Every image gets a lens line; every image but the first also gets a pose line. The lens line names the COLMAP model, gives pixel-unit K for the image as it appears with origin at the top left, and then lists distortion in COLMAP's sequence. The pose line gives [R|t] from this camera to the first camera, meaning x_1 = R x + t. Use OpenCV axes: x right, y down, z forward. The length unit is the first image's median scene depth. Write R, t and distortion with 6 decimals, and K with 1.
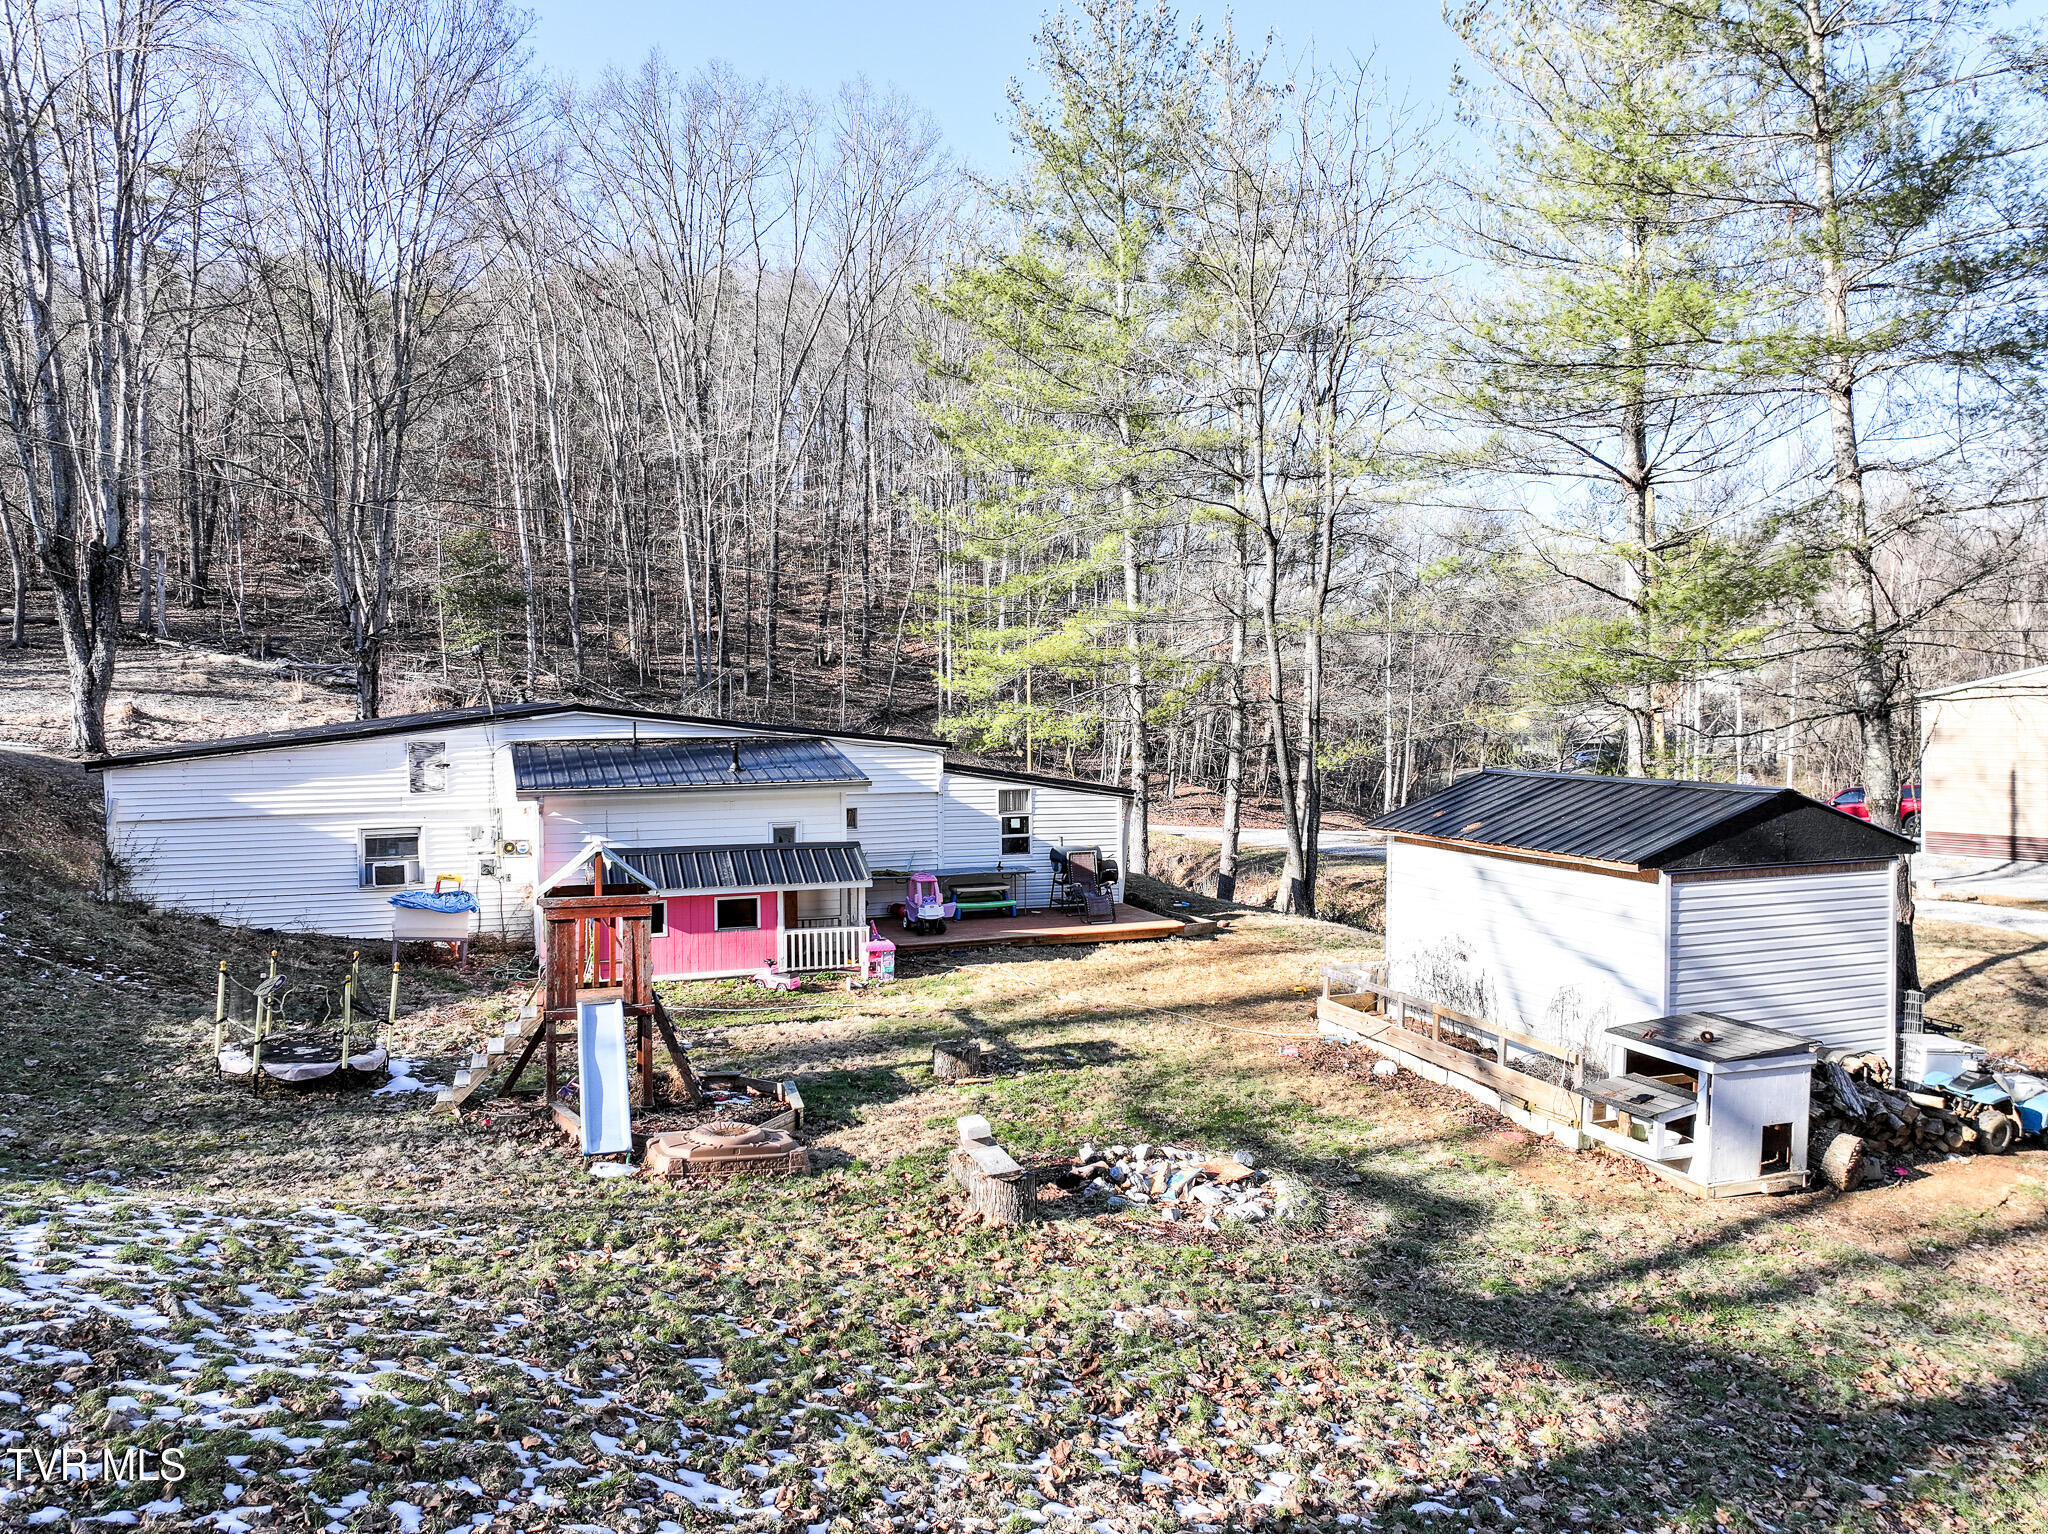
lens RADIAL K [[1437.7, 0, 1020.4], [0, 1437.7, 771.8], [0, 0, 1]] dist [-0.004854, 0.015132]
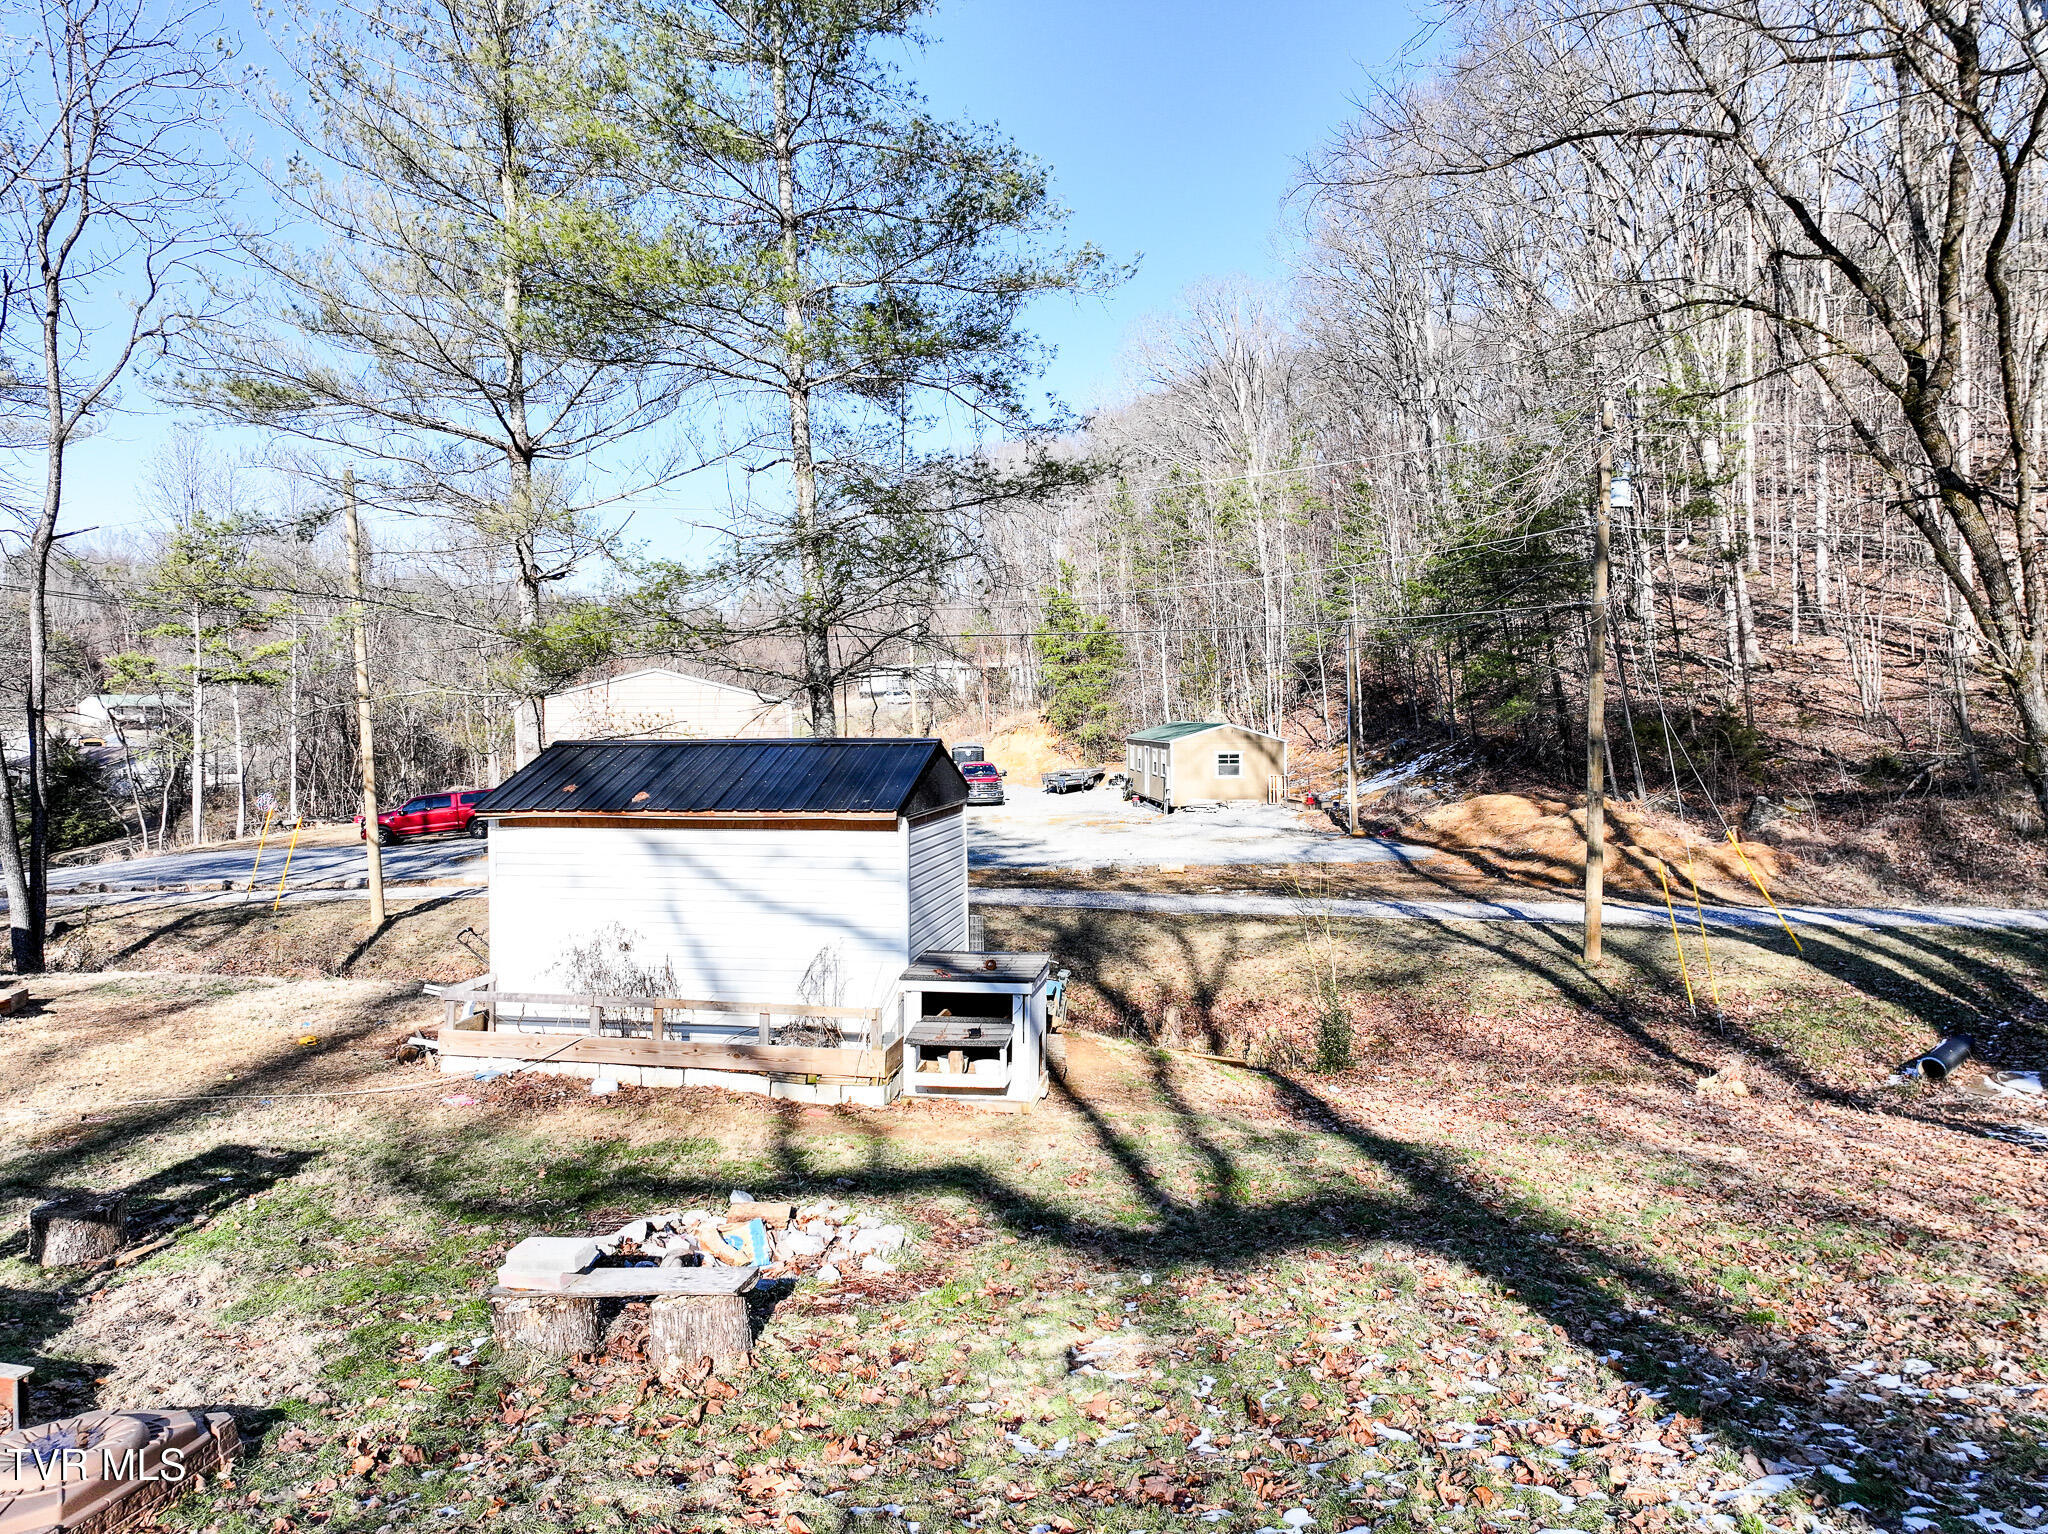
lens RADIAL K [[1437.7, 0, 1018.0], [0, 1437.7, 765.0], [0, 0, 1]] dist [-0.004854, 0.015132]
pose [[0.494509, -0.021689, 0.868902, -0.392980], [0.047788, 0.998855, -0.002264, 0.037258], [-0.867858, 0.042643, 0.494979, 0.417701]]
